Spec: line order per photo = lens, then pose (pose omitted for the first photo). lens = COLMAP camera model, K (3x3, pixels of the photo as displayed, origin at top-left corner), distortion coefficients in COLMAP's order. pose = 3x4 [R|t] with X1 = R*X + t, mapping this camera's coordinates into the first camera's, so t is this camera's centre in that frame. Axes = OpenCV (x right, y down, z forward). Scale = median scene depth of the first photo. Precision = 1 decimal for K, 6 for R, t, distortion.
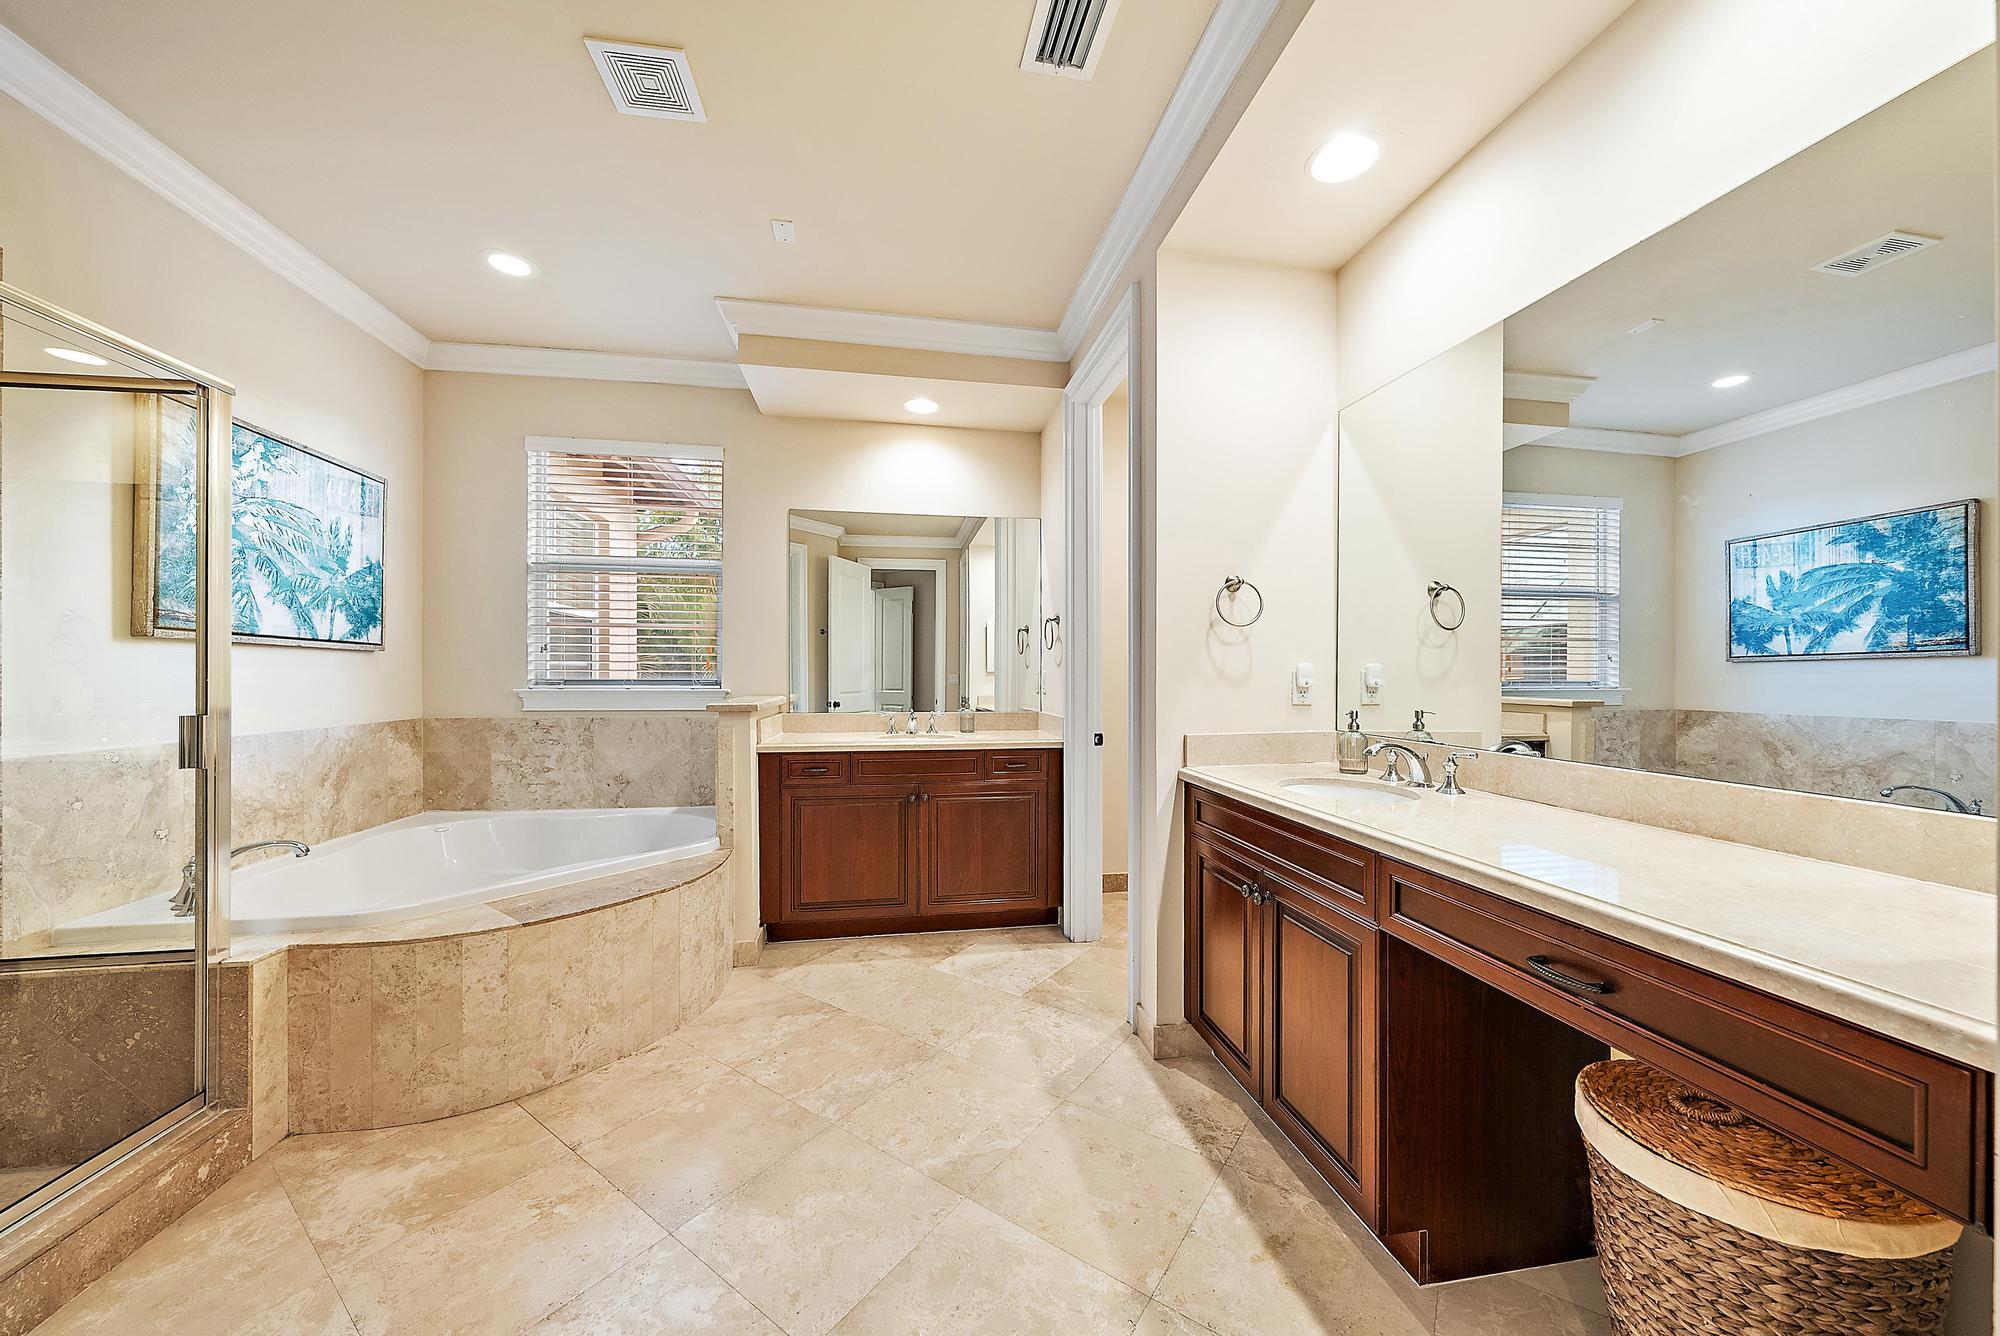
lens RADIAL K [[704.9, 0, 1000.0], [0, 704.9, 668.0], [0, 0, 1]] dist [-0.000054, 0.000154]
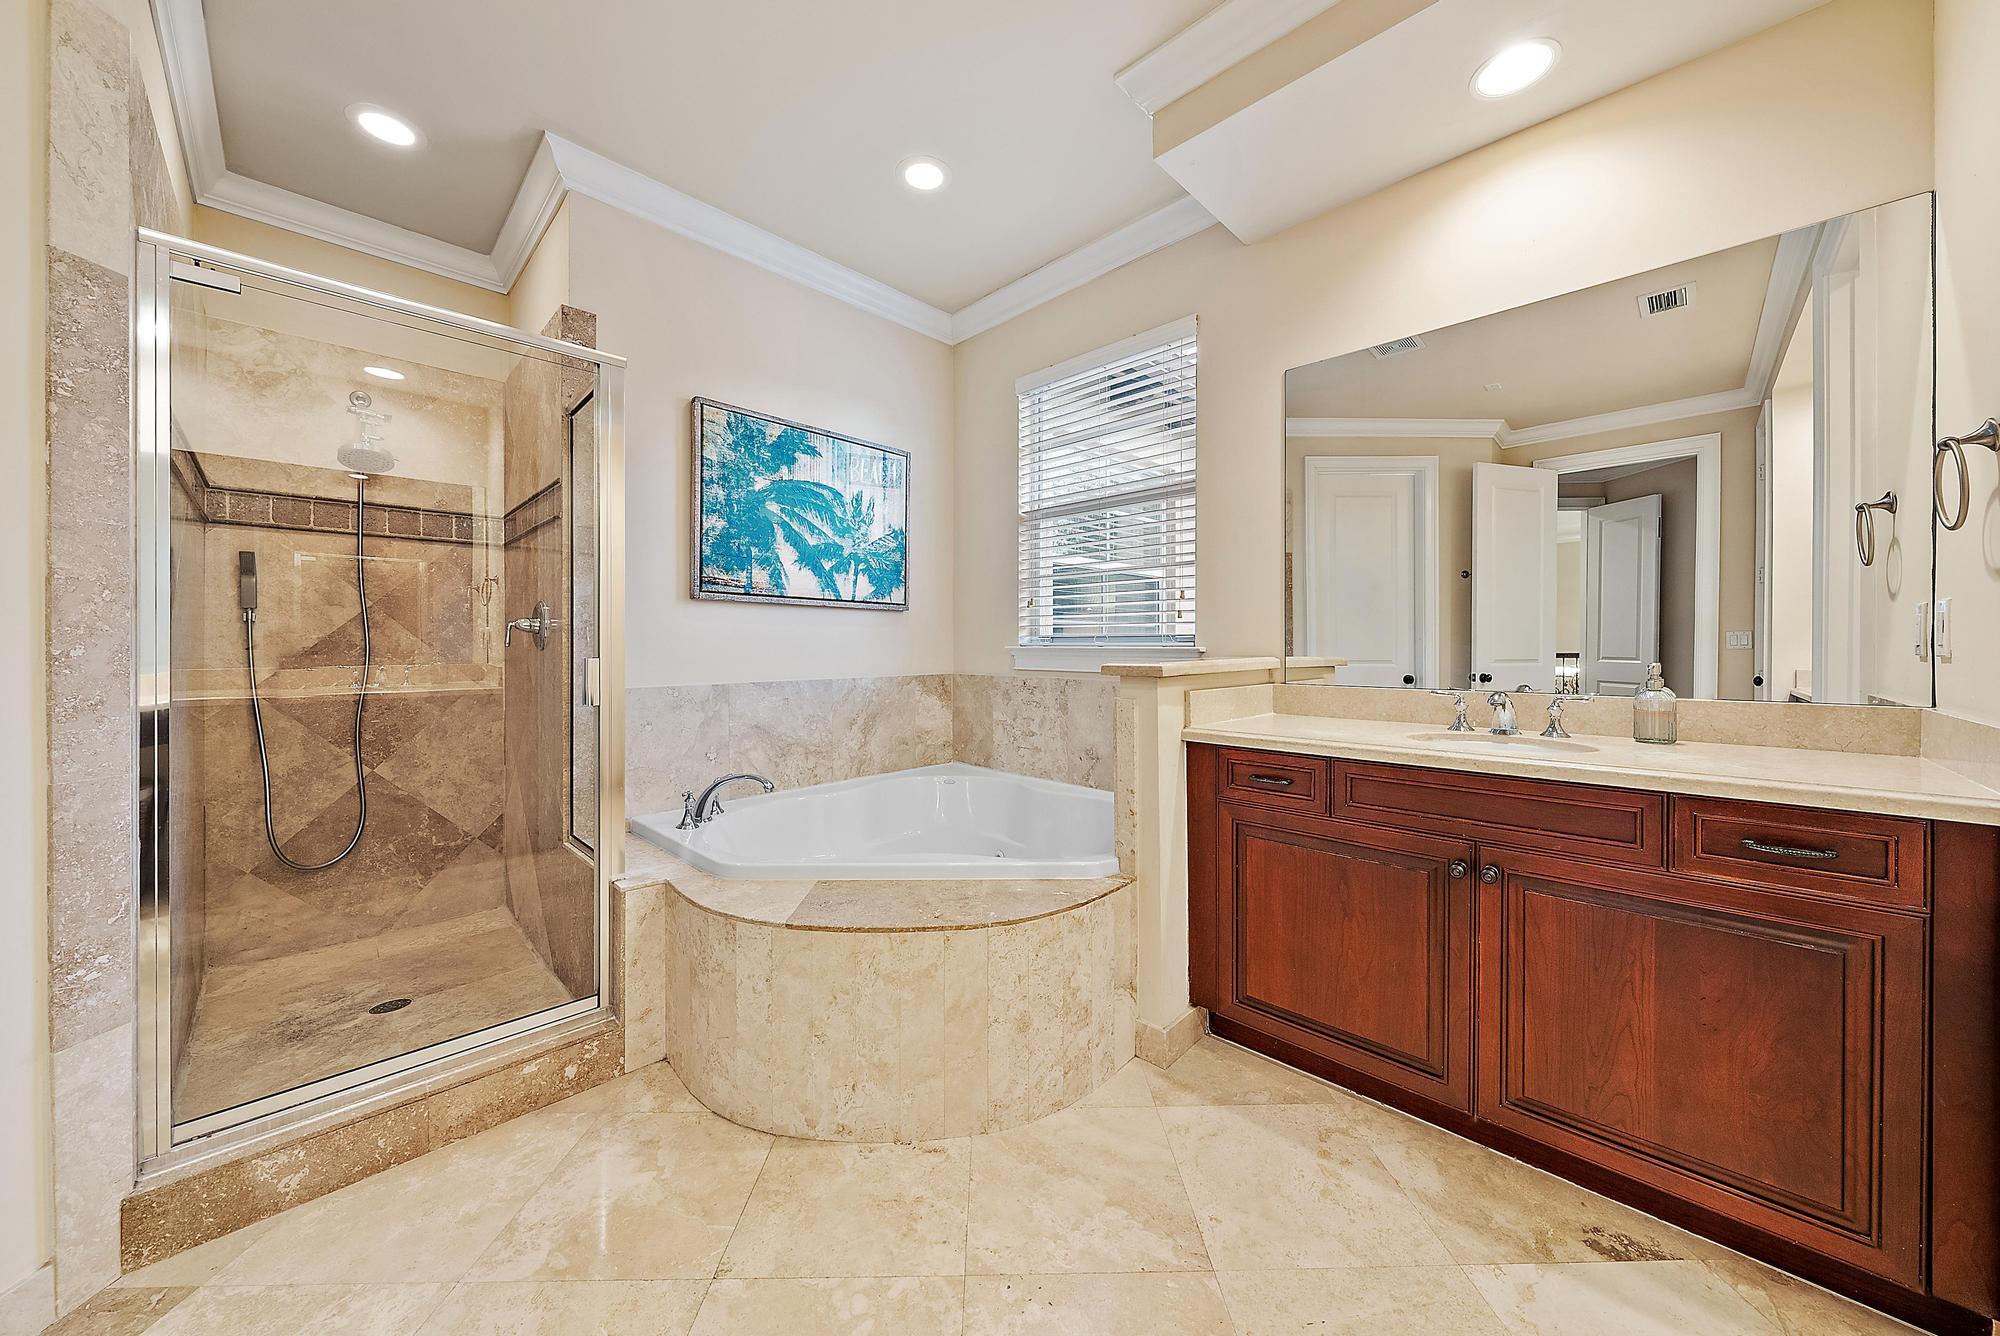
lens RADIAL K [[693.2, 0, 1003.2], [0, 693.2, 649.2], [0, 0, 1]] dist [-0.003295, -0.000082]
pose [[0.591811, 0.001551, -0.806075, 0.078903], [0.010551, 0.999898, 0.009671, 0.028729], [0.806008, -0.014228, 0.591734, 0.511705]]
